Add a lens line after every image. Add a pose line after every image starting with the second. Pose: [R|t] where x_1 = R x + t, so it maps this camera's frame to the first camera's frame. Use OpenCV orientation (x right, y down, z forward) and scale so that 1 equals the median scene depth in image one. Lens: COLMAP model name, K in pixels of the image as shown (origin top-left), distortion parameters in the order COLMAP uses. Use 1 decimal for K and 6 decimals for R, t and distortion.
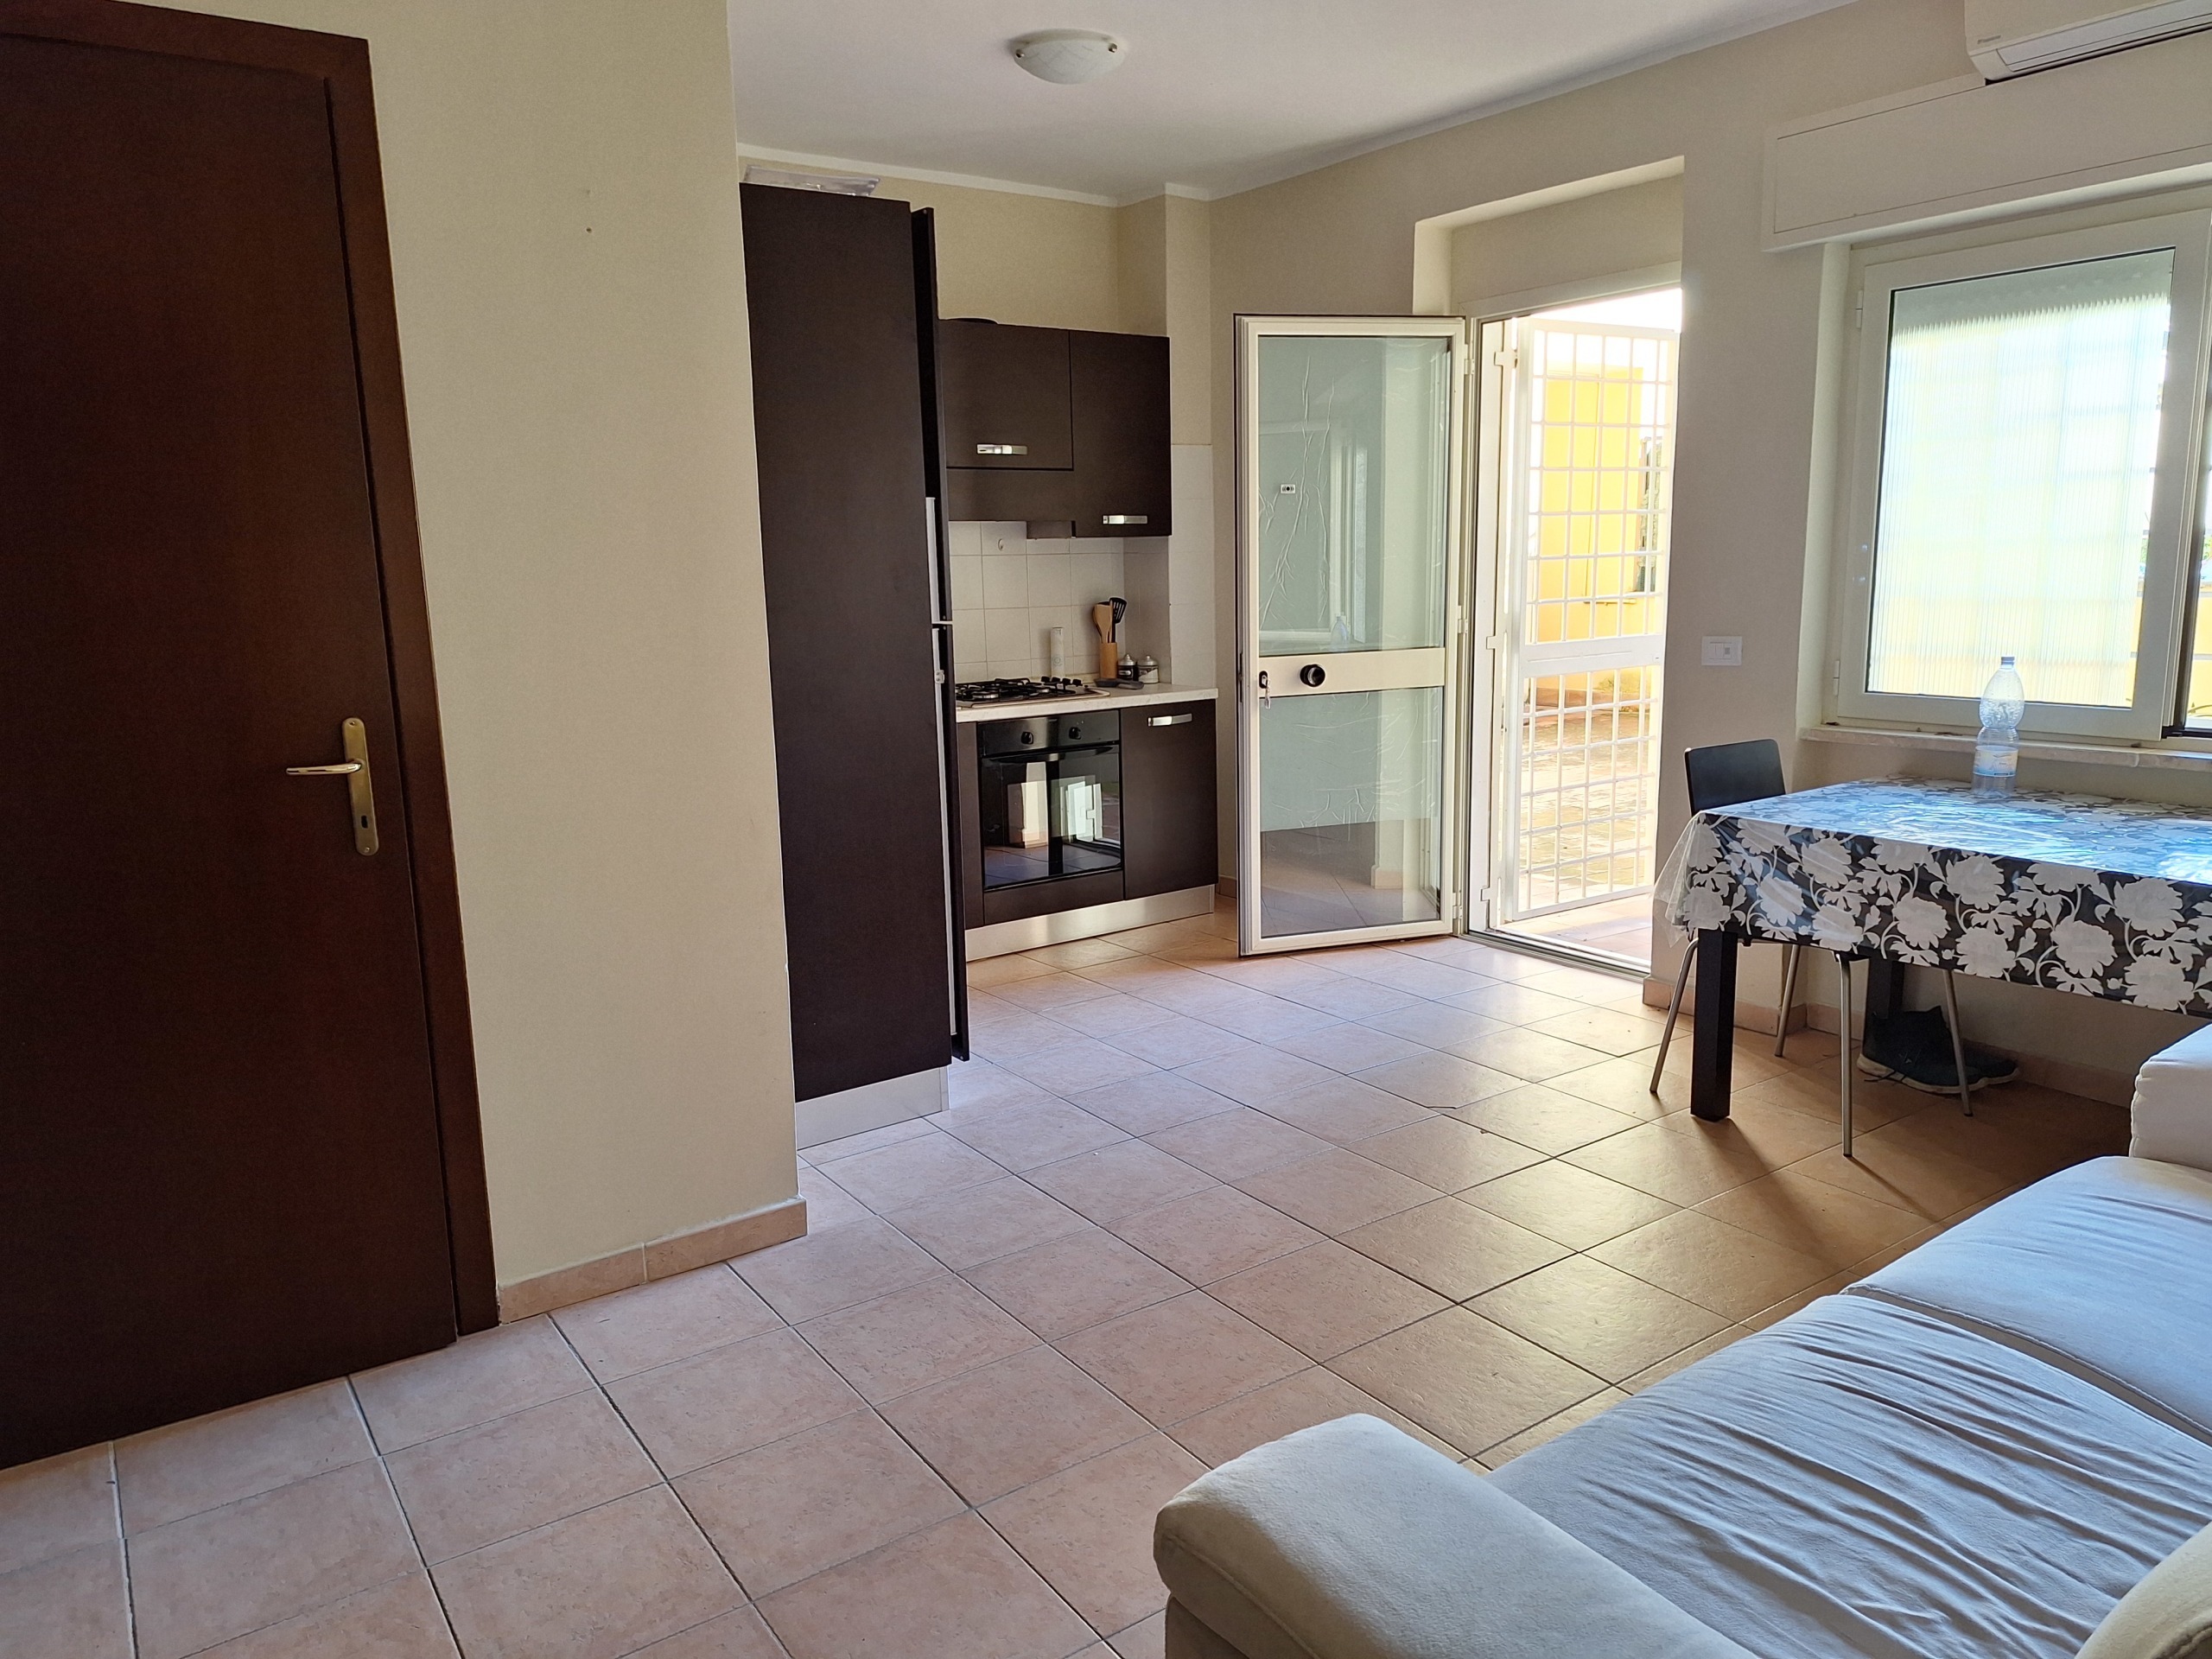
lens RADIAL K [[1525.8, 0, 1106.0], [0, 1525.8, 829.5], [0, 0, 1]] dist [0.113276, -0.125776]
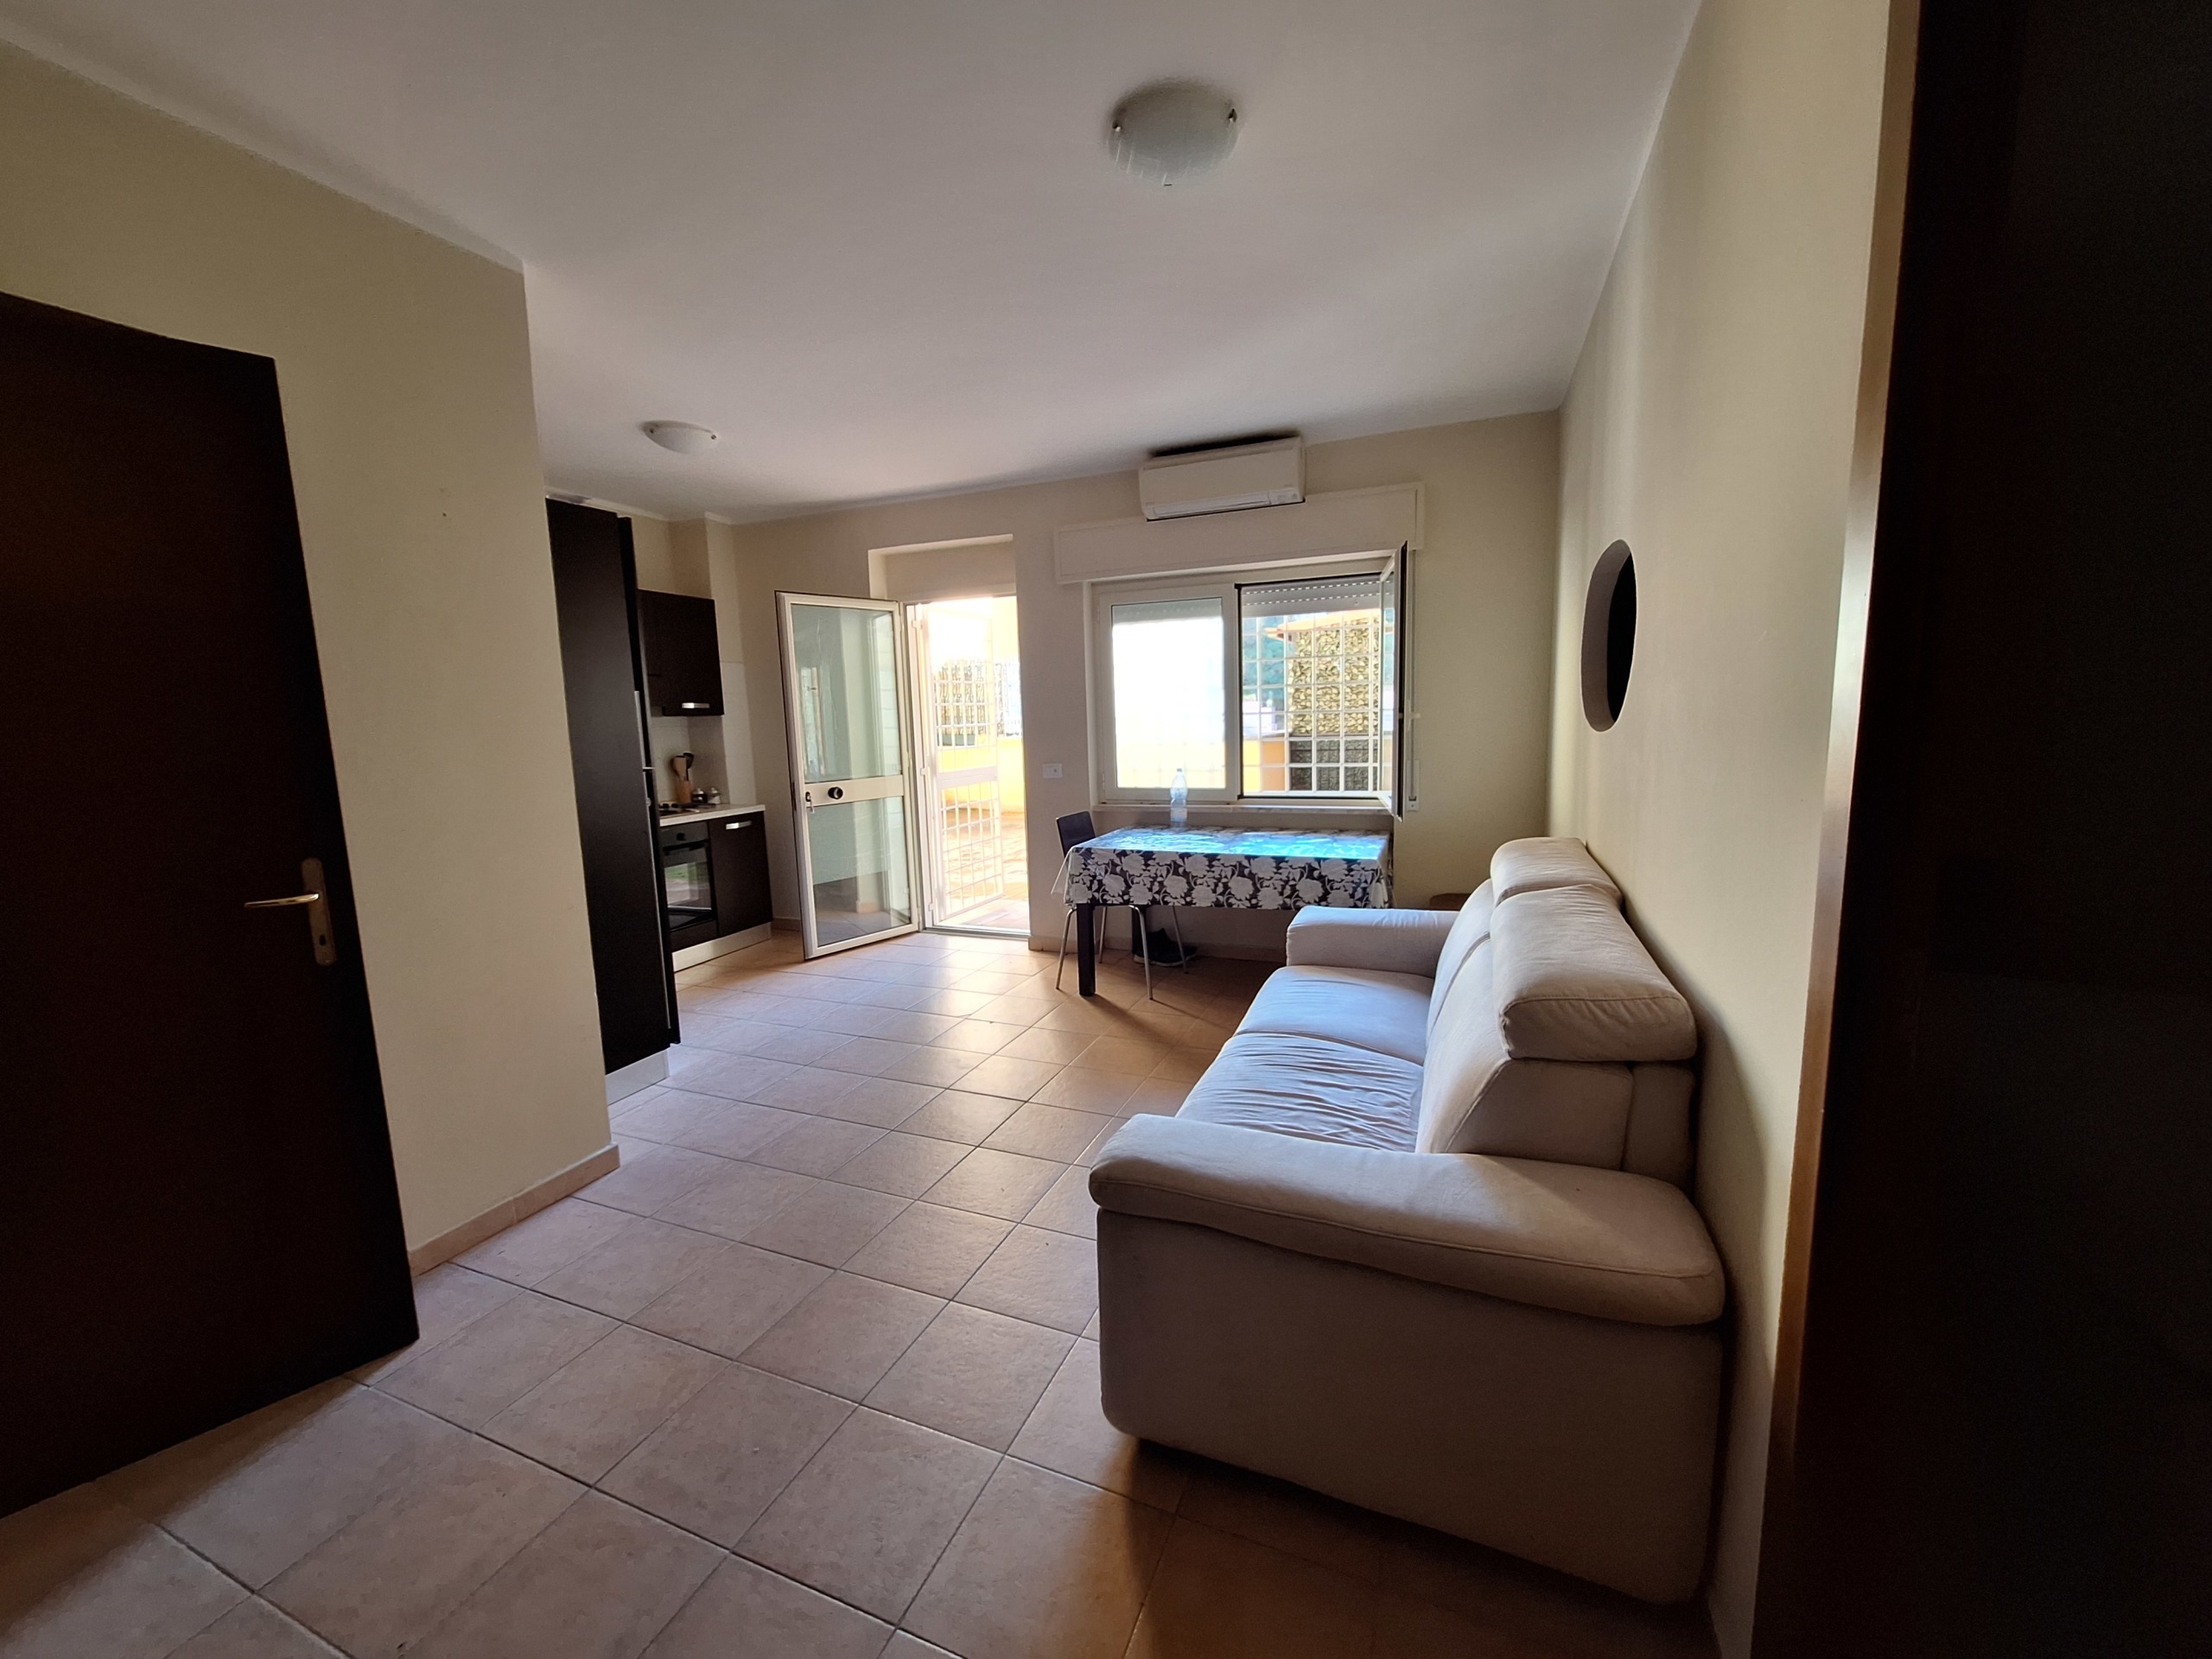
lens RADIAL K [[879.3, 0, 1106.0], [0, 879.3, 829.5], [0, 0, 1]] dist [-0.008386, 0.003655]
pose [[0.839394, -0.070457, 0.538937, -0.189167], [0.103890, 0.994079, -0.031850, 0.006302], [-0.533502, 0.082725, 0.841744, -0.014333]]
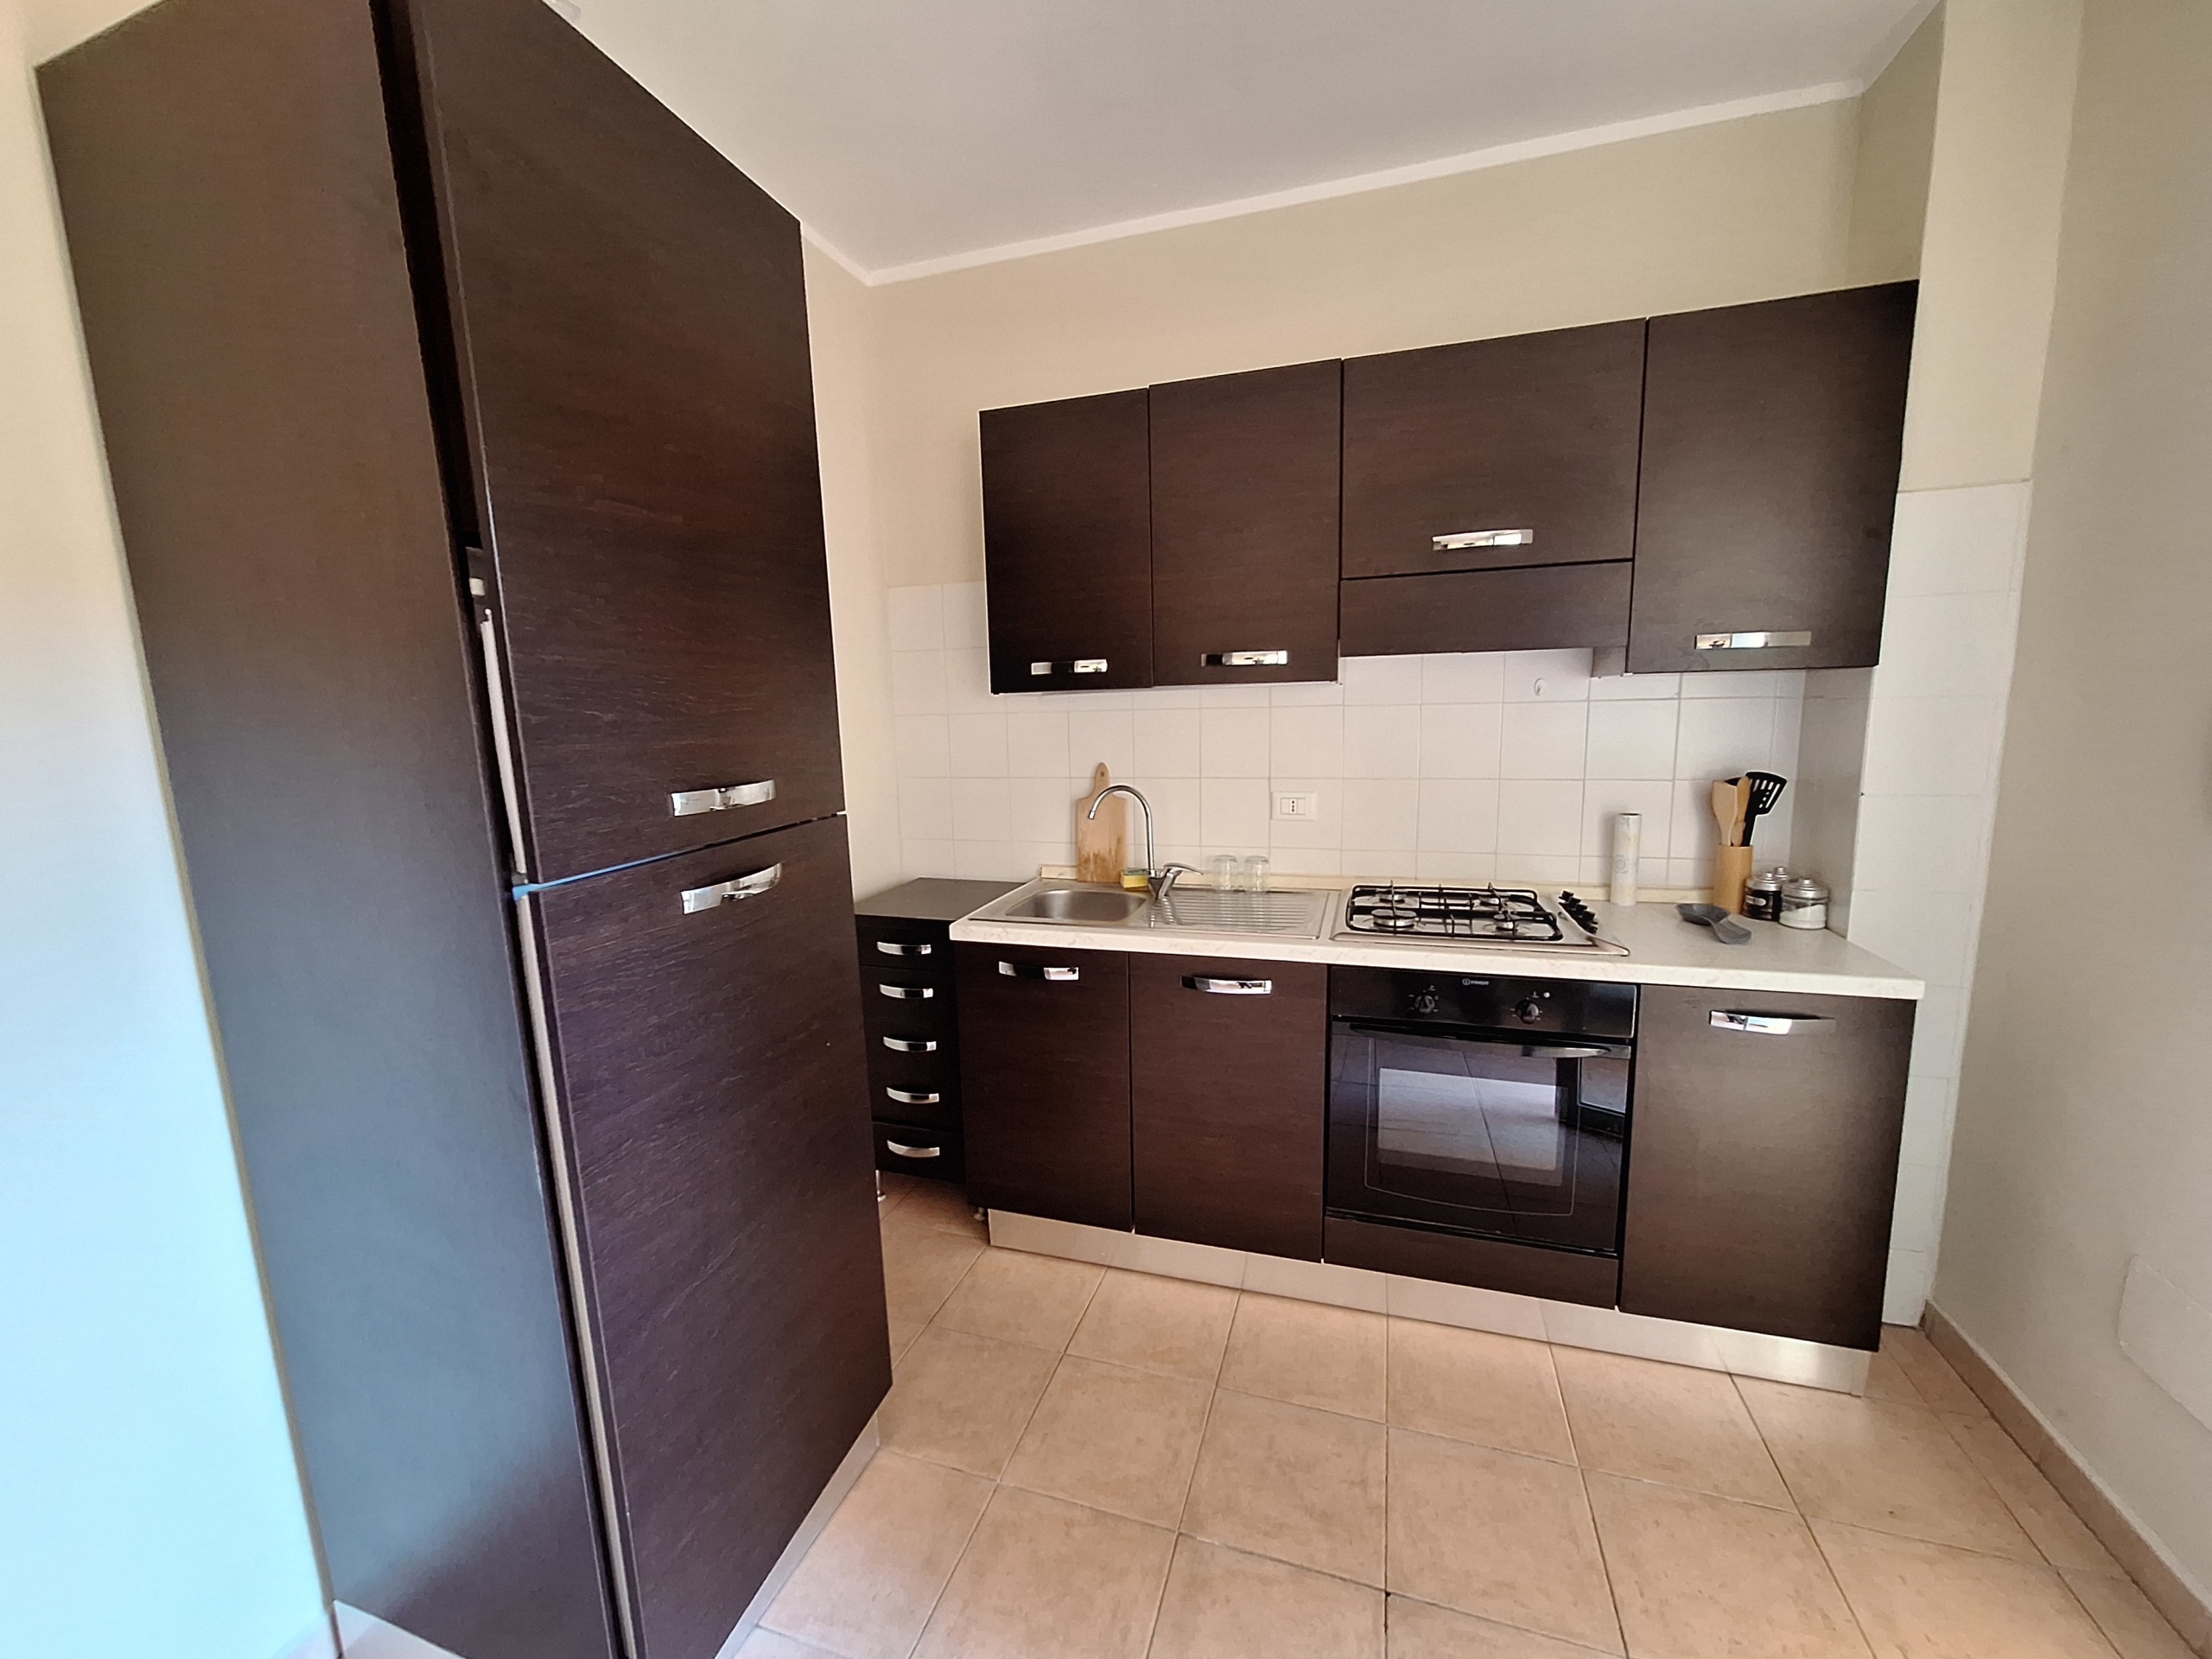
lens RADIAL K [[879.3, 0, 1106.0], [0, 879.3, 829.5], [0, 0, 1]] dist [-0.008386, 0.003655]
pose [[0.608023, 0.123943, -0.784185, 0.177645], [-0.131708, 0.989799, 0.054320, -0.170169], [0.782918, 0.070256, 0.618145, 0.882339]]
